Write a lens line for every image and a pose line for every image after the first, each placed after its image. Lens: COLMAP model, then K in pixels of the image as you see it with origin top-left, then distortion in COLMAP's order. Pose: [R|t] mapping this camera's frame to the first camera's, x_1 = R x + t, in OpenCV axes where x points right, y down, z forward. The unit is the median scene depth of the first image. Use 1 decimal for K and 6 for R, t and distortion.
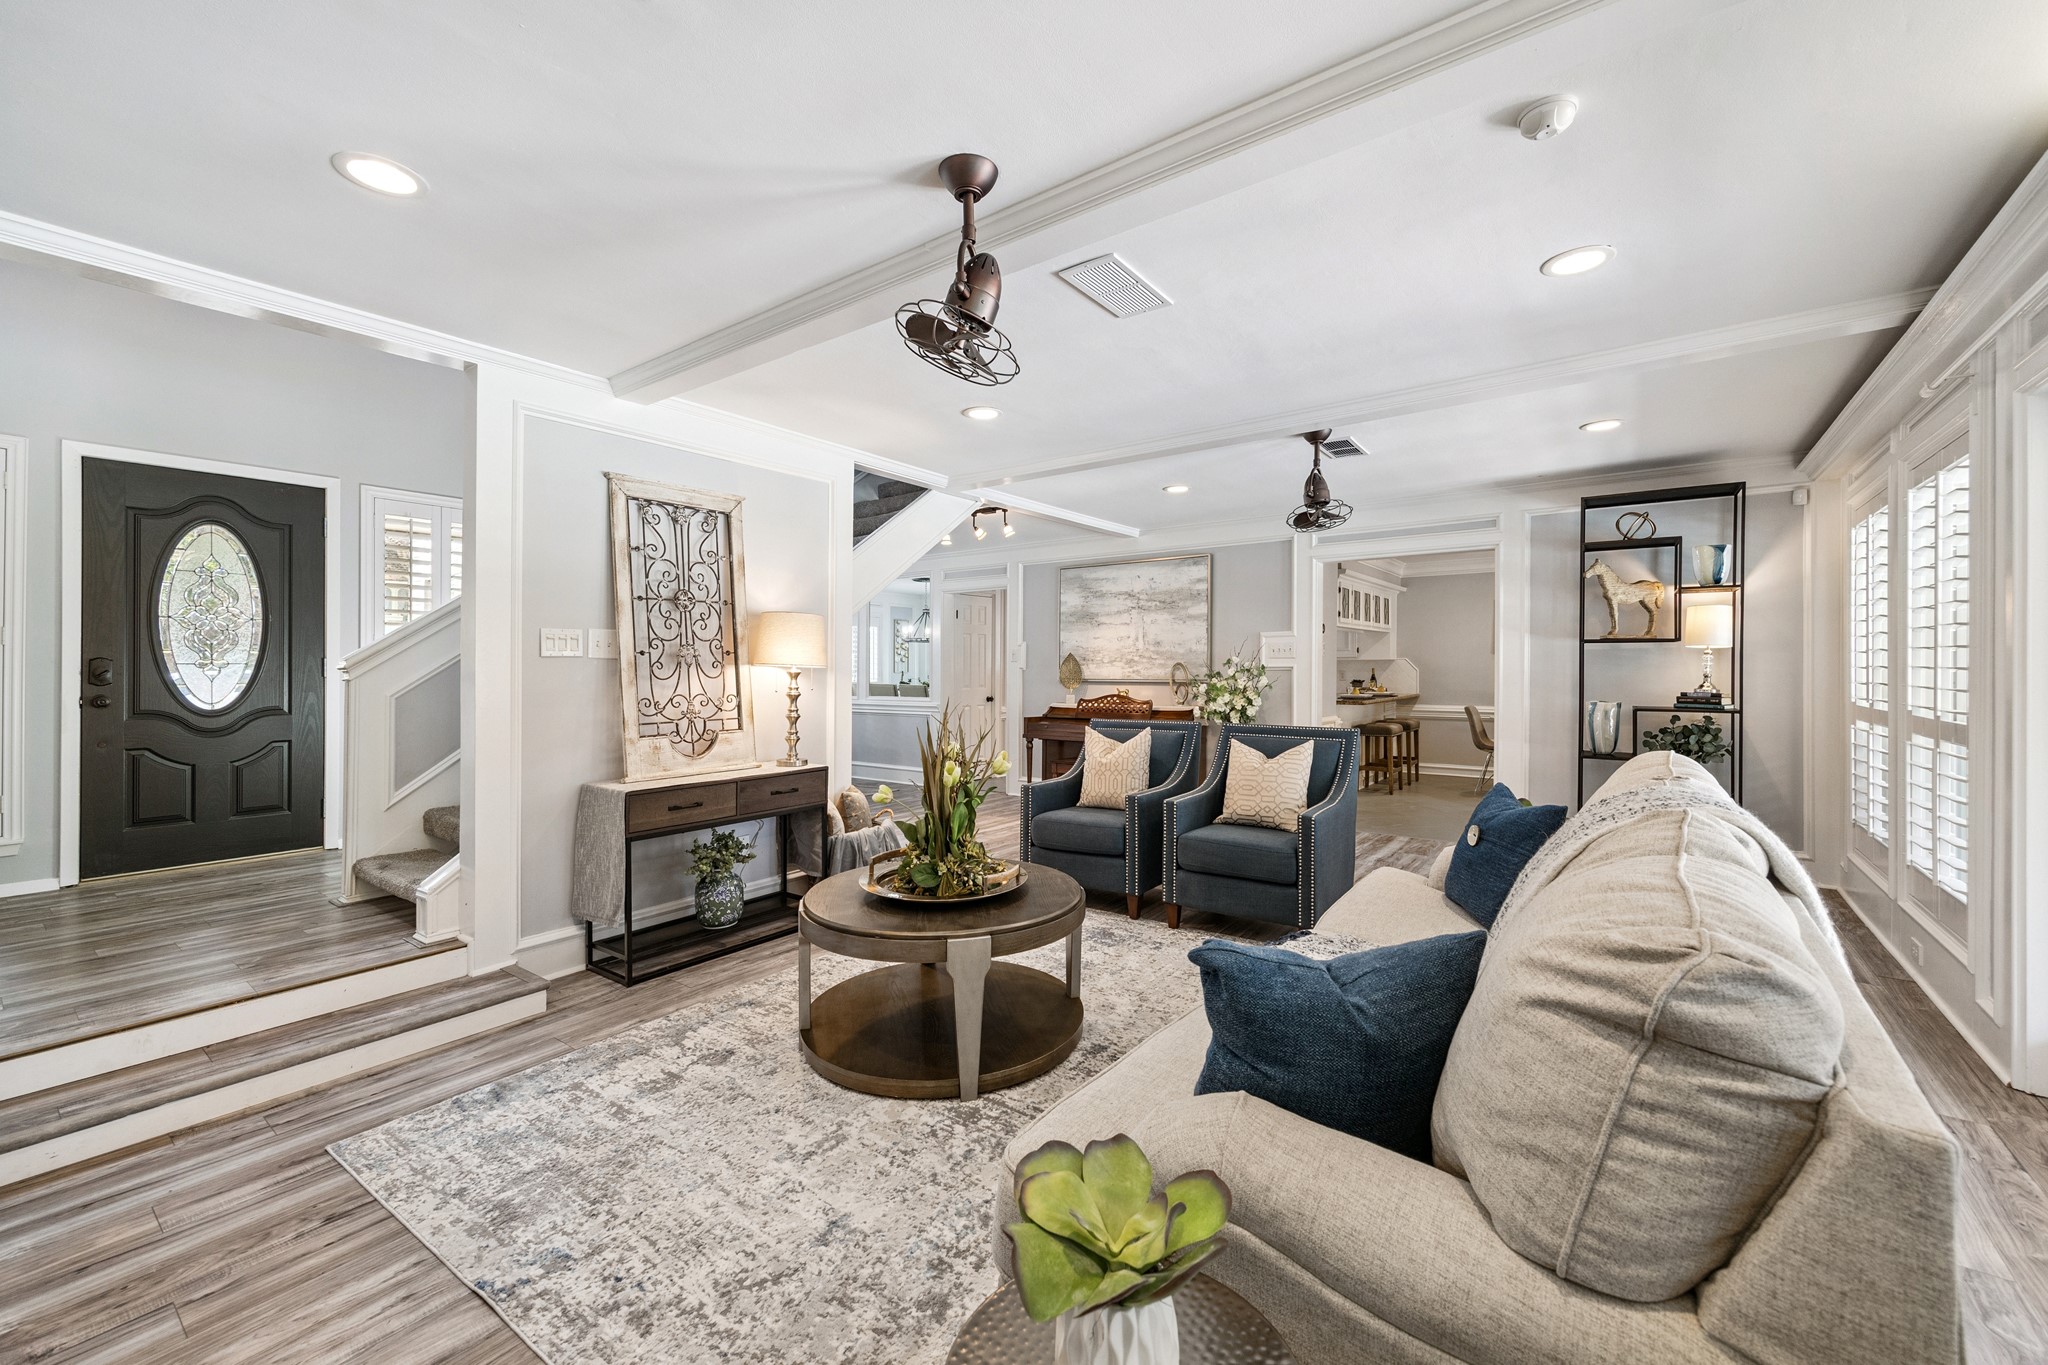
lens RADIAL K [[825.4, 0, 1015.7], [0, 825.4, 671.6], [0, 0, 1]] dist [0.000030, -0.000191]
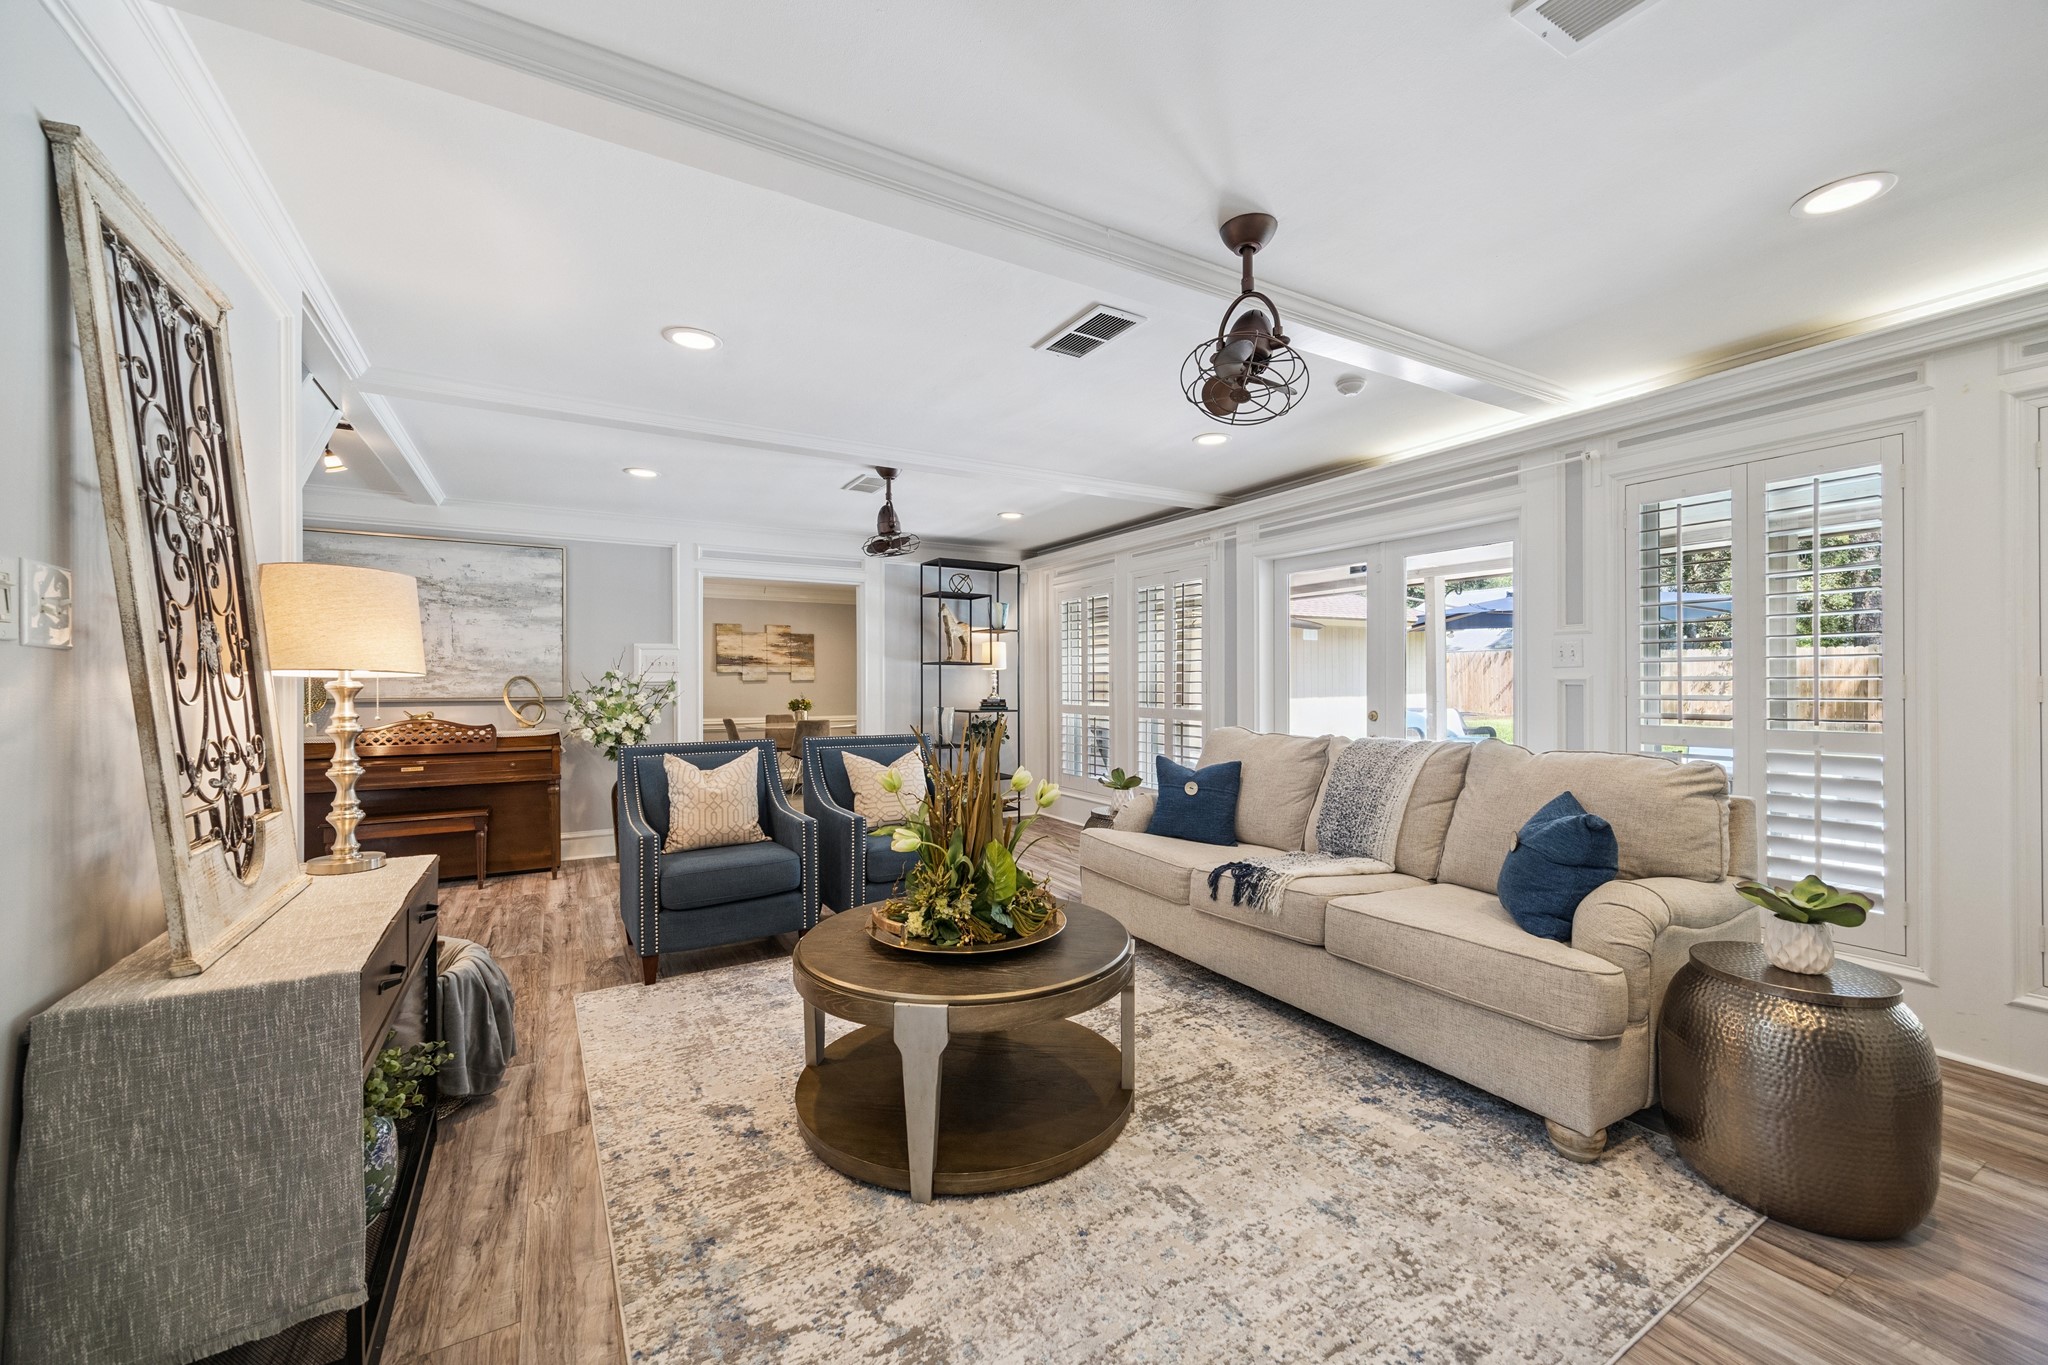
lens RADIAL K [[800.9, 0, 1038.7], [0, 800.9, 685.6], [0, 0, 1]] dist [0.007472, -0.000014]
pose [[0.379821, -0.001564, 0.925059, -0.572382], [0.005813, 0.999983, -0.000696, 0.003004], [-0.925042, 0.005641, 0.379824, 0.417371]]
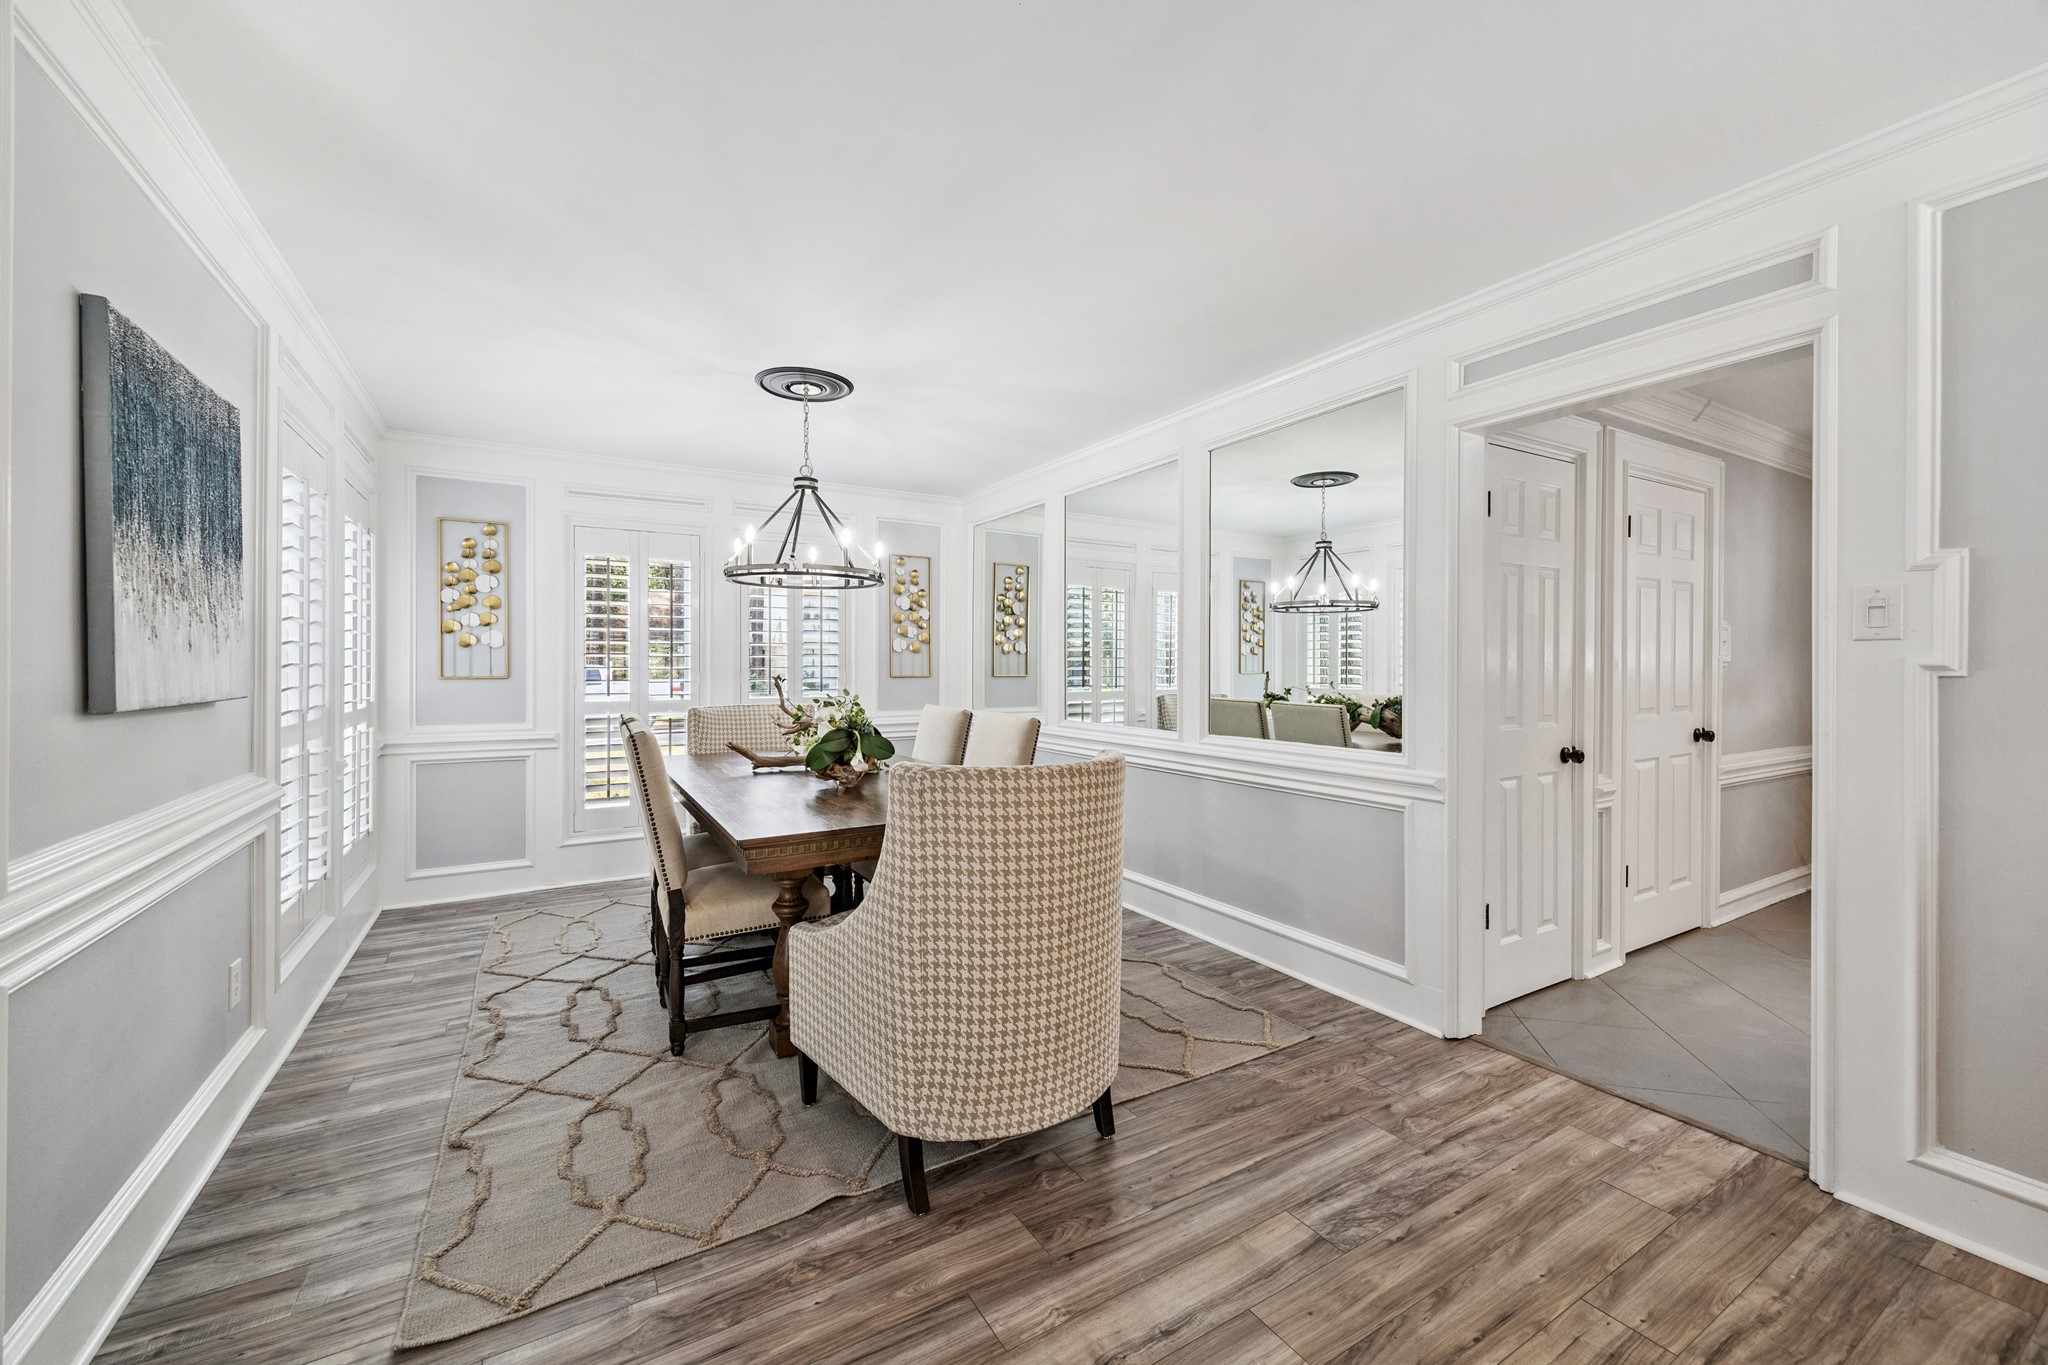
lens RADIAL K [[825.4, 0, 1015.7], [0, 825.4, 671.6], [0, 0, 1]] dist [0.000030, -0.000191]
pose [[0.931796, 0.006360, -0.362928, -0.291477], [-0.005313, 0.999978, 0.003882, -0.004373], [0.362945, -0.001689, 0.931809, 1.428148]]
